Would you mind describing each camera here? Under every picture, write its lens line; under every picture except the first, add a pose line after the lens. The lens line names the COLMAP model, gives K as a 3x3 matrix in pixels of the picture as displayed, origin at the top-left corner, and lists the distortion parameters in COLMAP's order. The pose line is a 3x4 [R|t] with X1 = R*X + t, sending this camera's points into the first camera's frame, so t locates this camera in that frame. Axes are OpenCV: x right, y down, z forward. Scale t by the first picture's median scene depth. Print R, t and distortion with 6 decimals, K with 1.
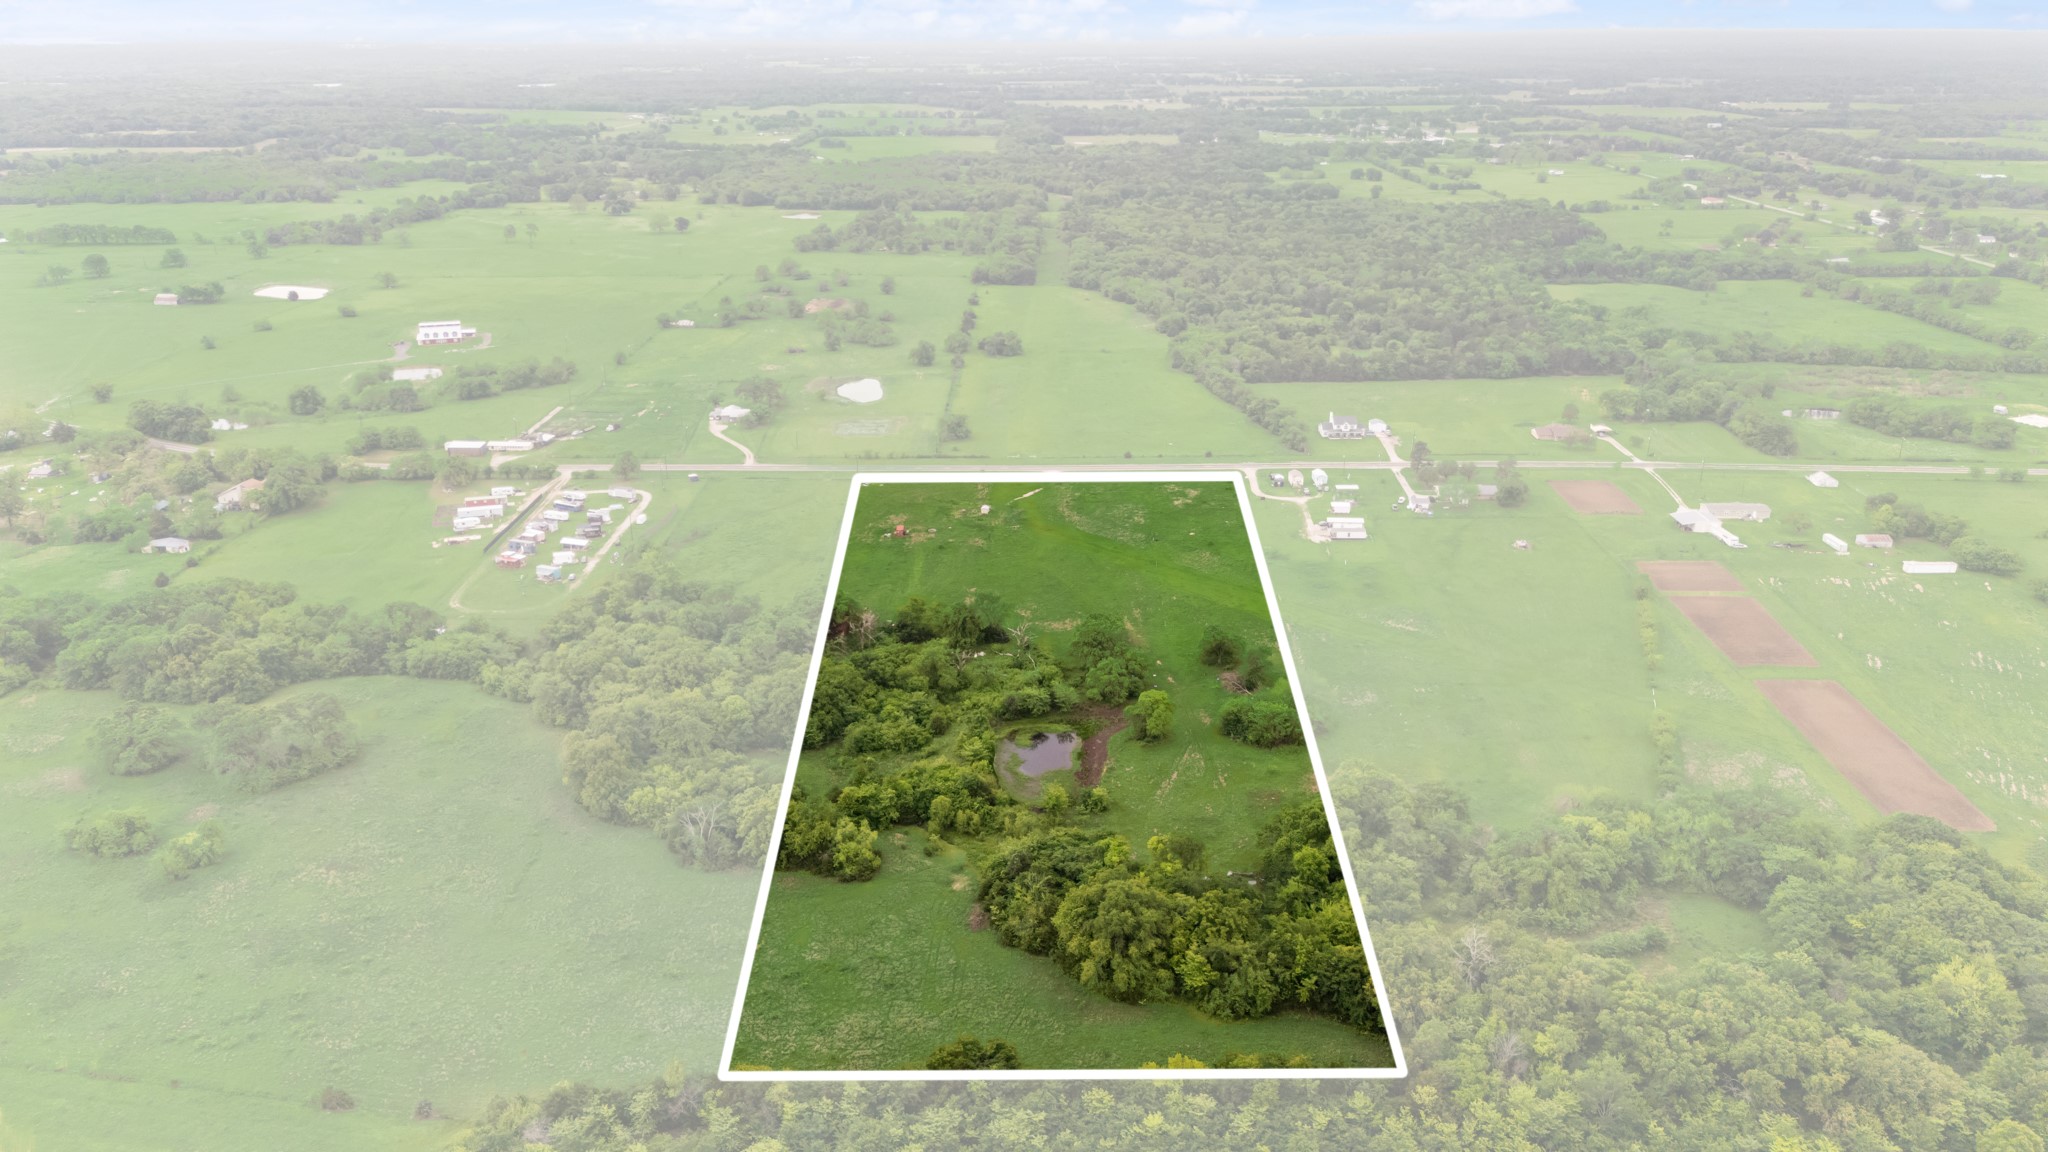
lens RADIAL K [[1472.9, 0, 1024.0], [0, 1472.9, 576.0], [0, 0, 1]] dist [0.090780, -0.109109]
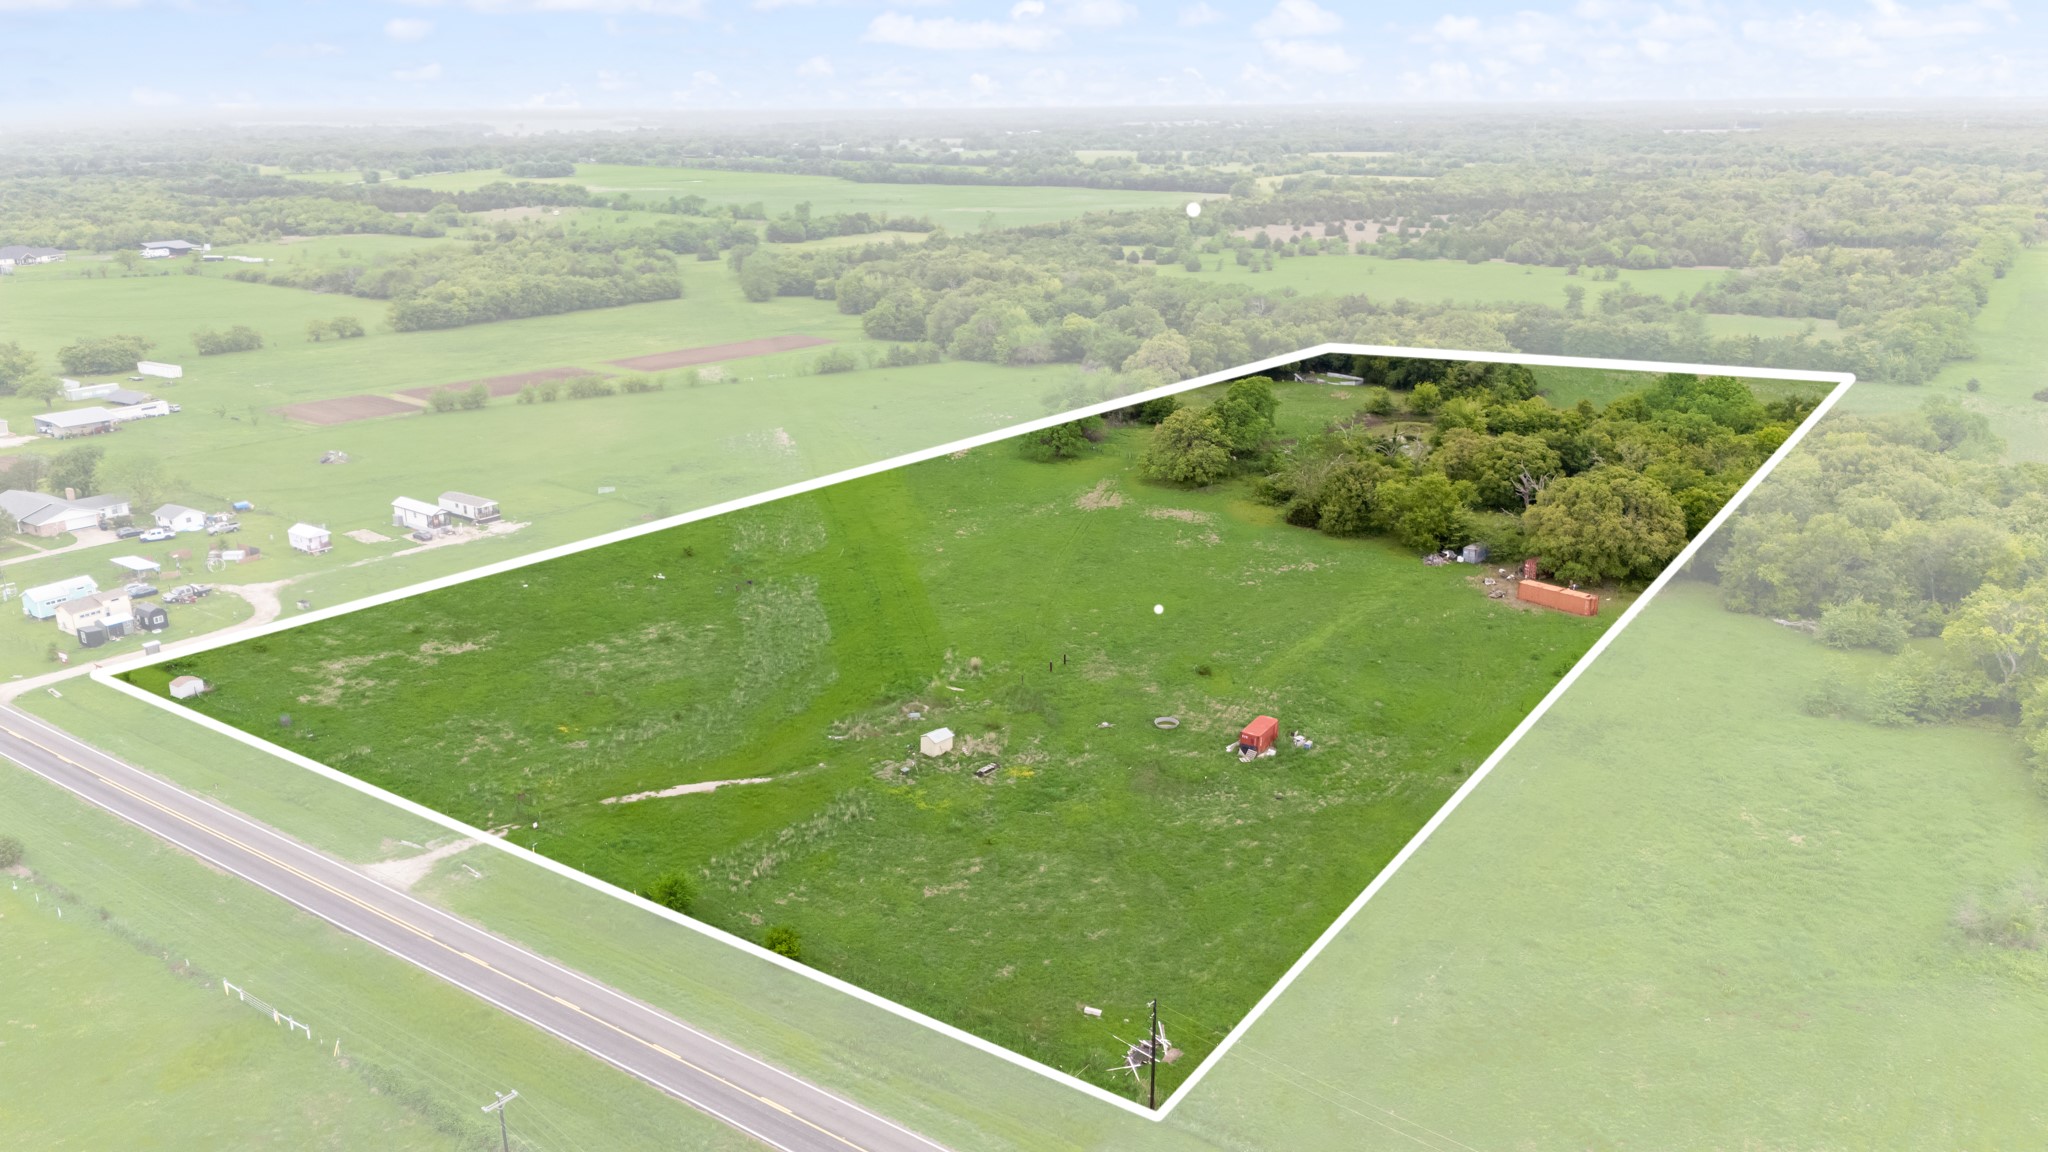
lens RADIAL K [[1472.9, 0, 1024.0], [0, 1472.9, 576.0], [0, 0, 1]] dist [0.090780, -0.109109]
pose [[-0.831258, -0.170345, 0.529143, -0.186990], [0.190499, 0.806957, 0.559044, -0.221859], [-0.522227, 0.565511, -0.638339, 1.049418]]
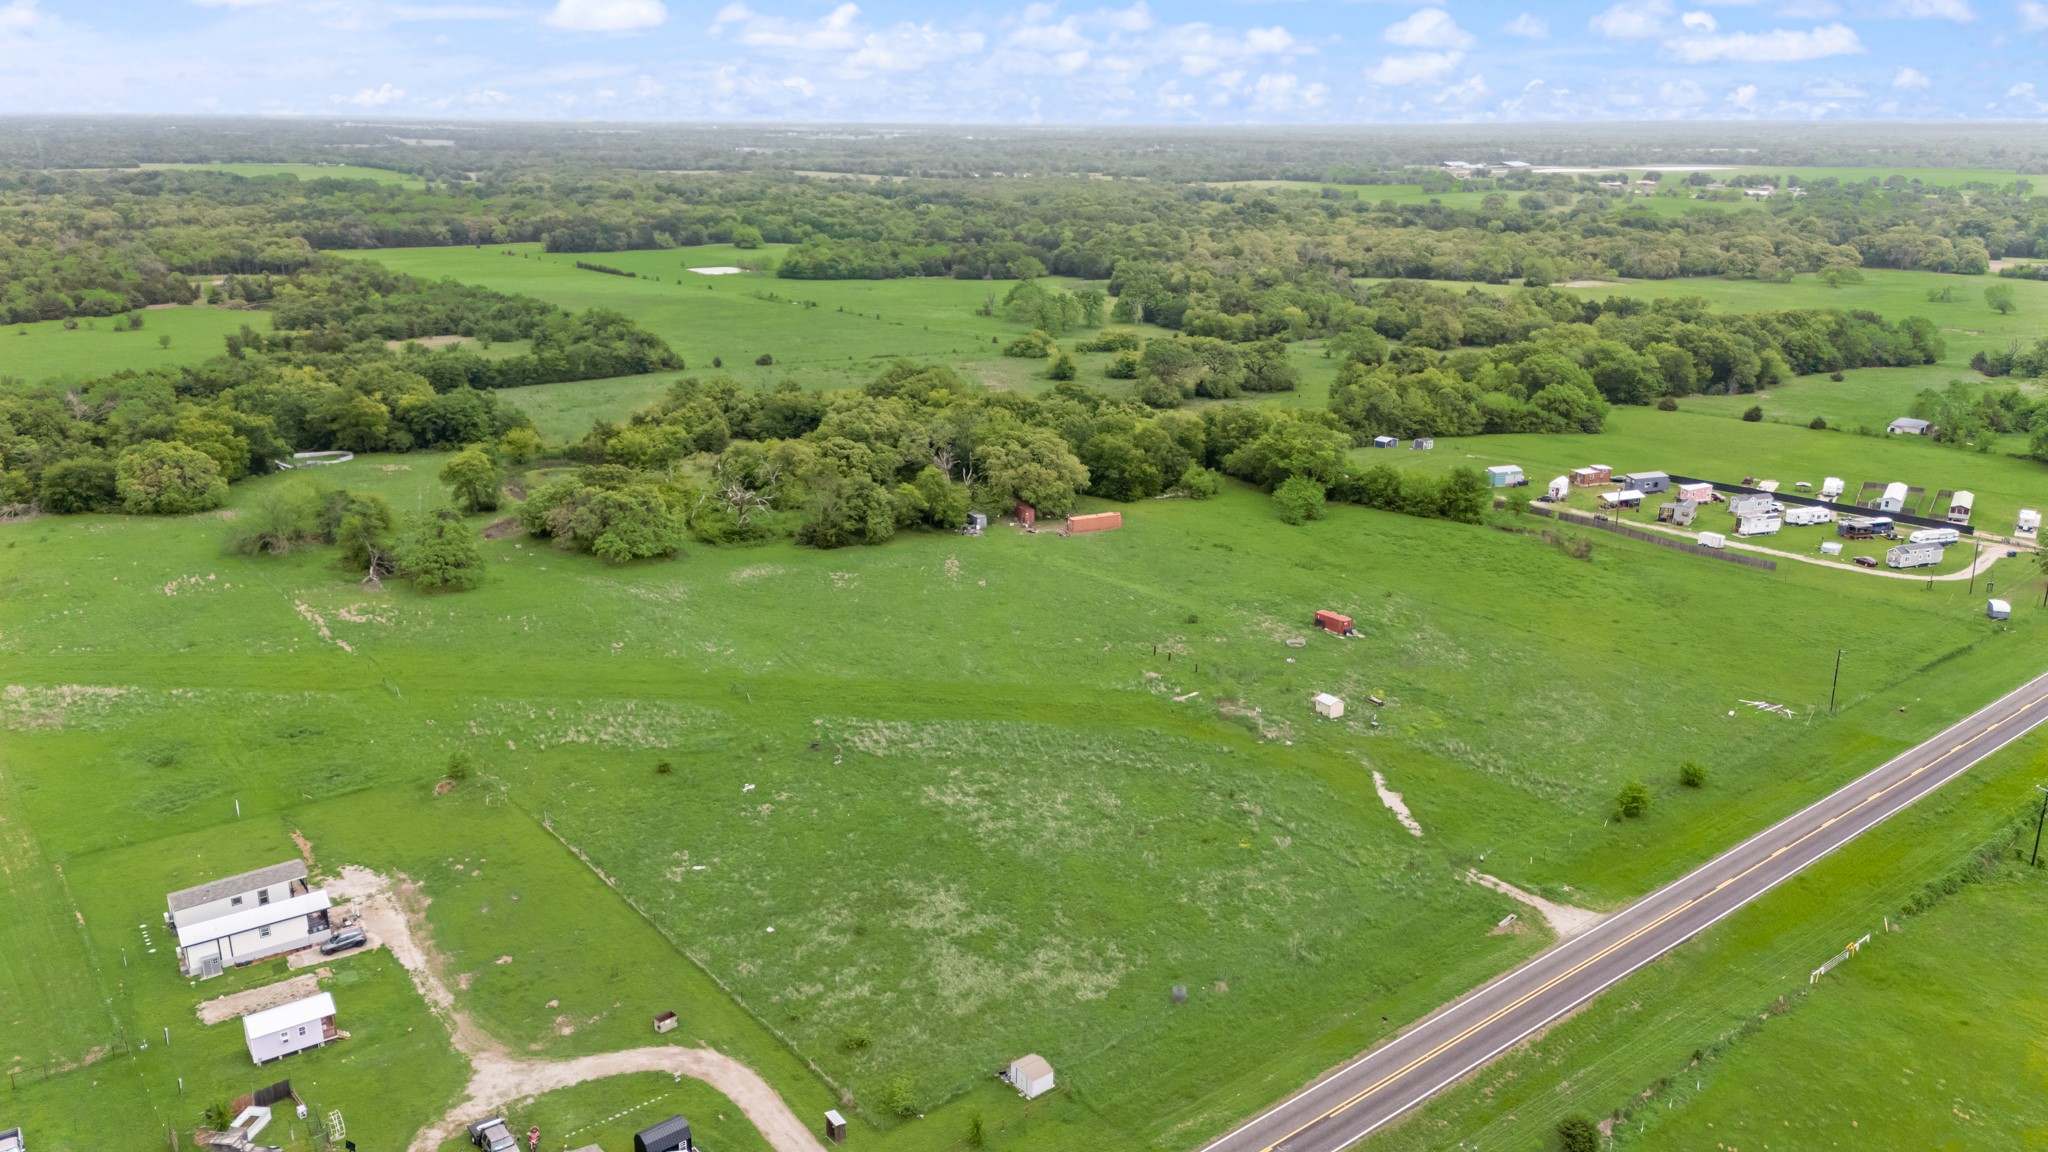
lens RADIAL K [[1472.9, 0, 1024.0], [0, 1472.9, 576.0], [0, 0, 1]] dist [0.090780, -0.109109]
pose [[-0.777648, 0.179990, -0.602384, 0.228942], [-0.220636, 0.819072, 0.529567, -0.228426], [0.588713, 0.544725, -0.597238, 1.039607]]
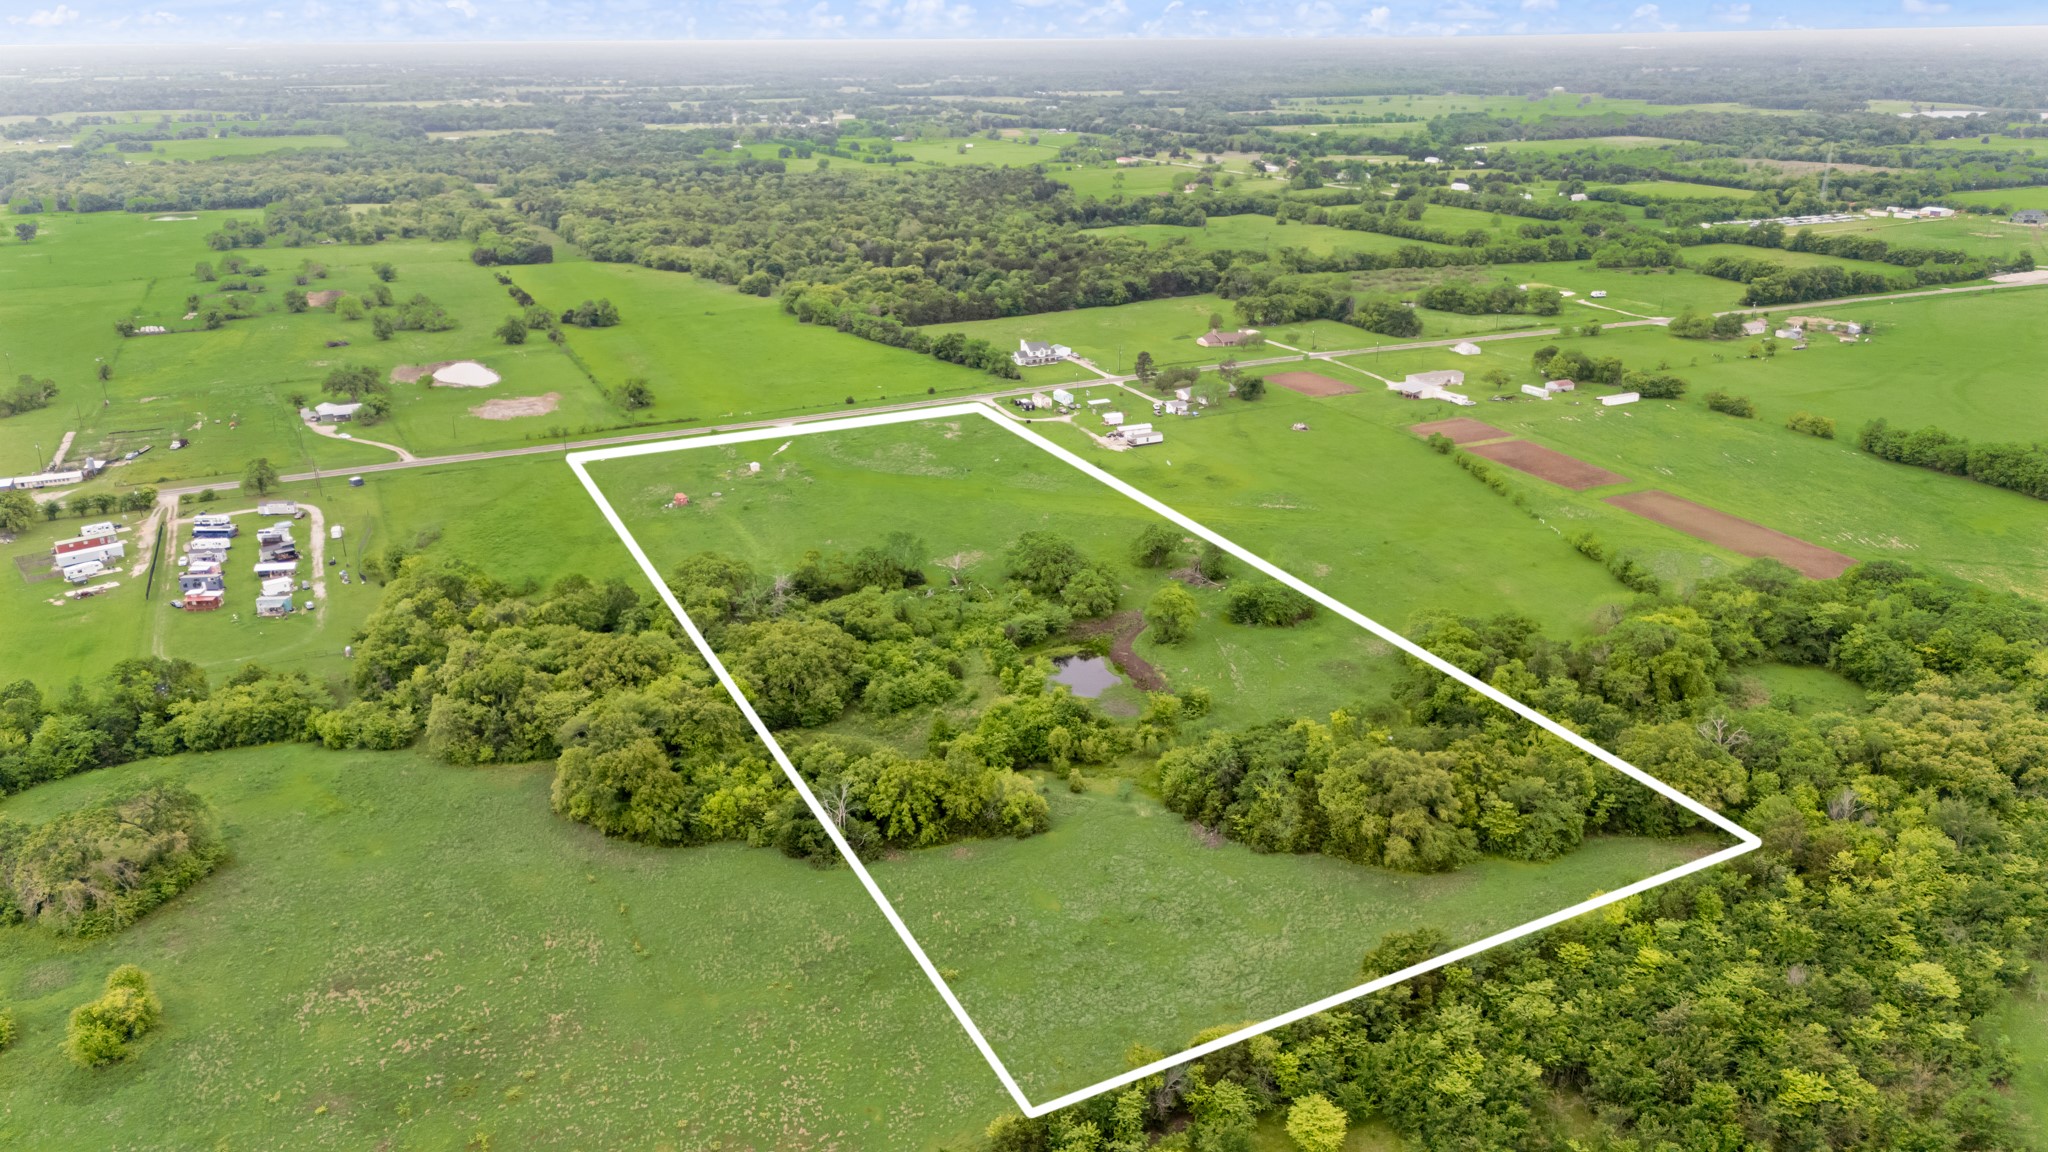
lens RADIAL K [[1472.9, 0, 1024.0], [0, 1472.9, 576.0], [0, 0, 1]] dist [0.090780, -0.109109]
pose [[0.901484, -0.156205, 0.403641, -0.224541], [0.158418, 0.986971, 0.028140, 0.017941], [-0.402777, 0.038577, 0.914485, 0.114022]]
